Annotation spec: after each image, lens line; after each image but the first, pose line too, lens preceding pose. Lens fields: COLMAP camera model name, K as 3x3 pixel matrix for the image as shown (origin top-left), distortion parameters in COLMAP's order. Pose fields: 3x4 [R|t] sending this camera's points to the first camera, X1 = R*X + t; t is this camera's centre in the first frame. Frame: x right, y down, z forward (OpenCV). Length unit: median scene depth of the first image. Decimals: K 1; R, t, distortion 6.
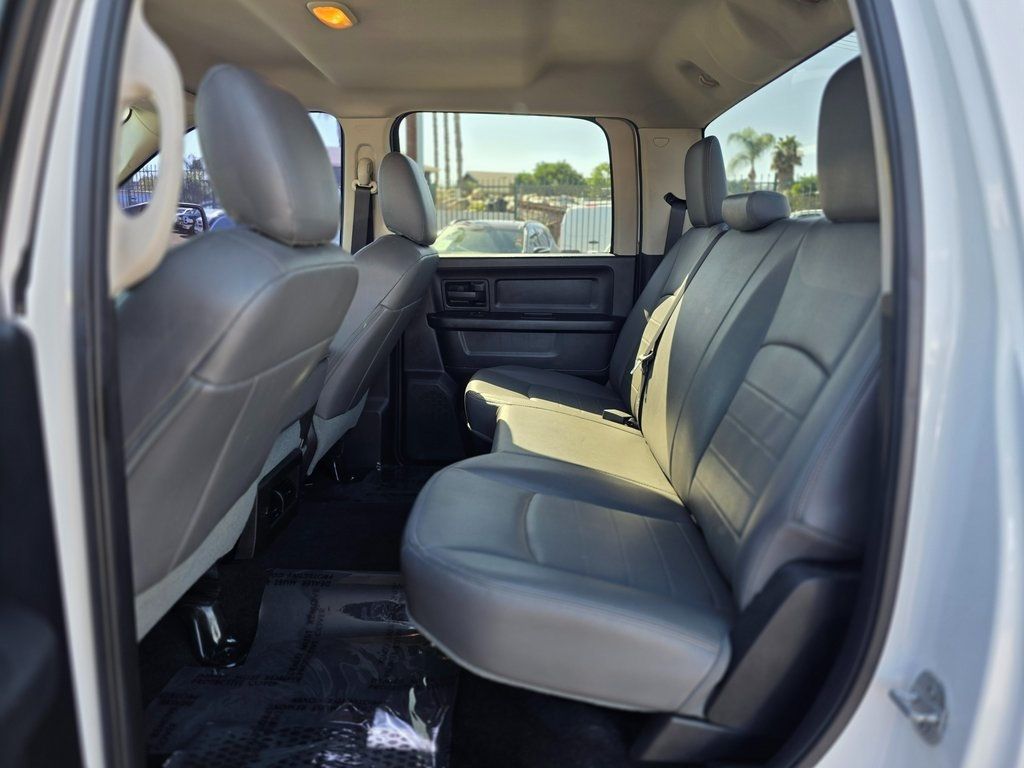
lens RADIAL K [[699.2, 0, 516.7], [0, 699.2, 385.2], [0, 0, 1]] dist [0.023959, -0.007133]
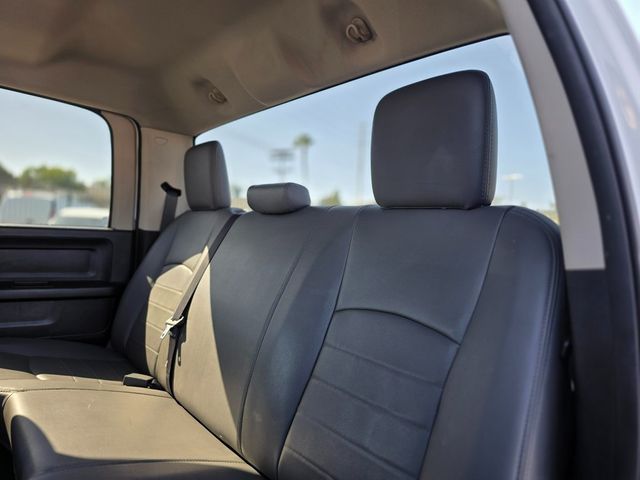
lens RADIAL K [[437.0, 0, 313.9], [0, 437.0, 240.5], [0, 0, 1]] dist [0.023959, -0.007133]
pose [[0.766680, 0.034882, 0.641082, -0.074444], [0.077593, 0.986170, -0.146453, -0.040198], [-0.637324, 0.162026, 0.753370, 0.273274]]
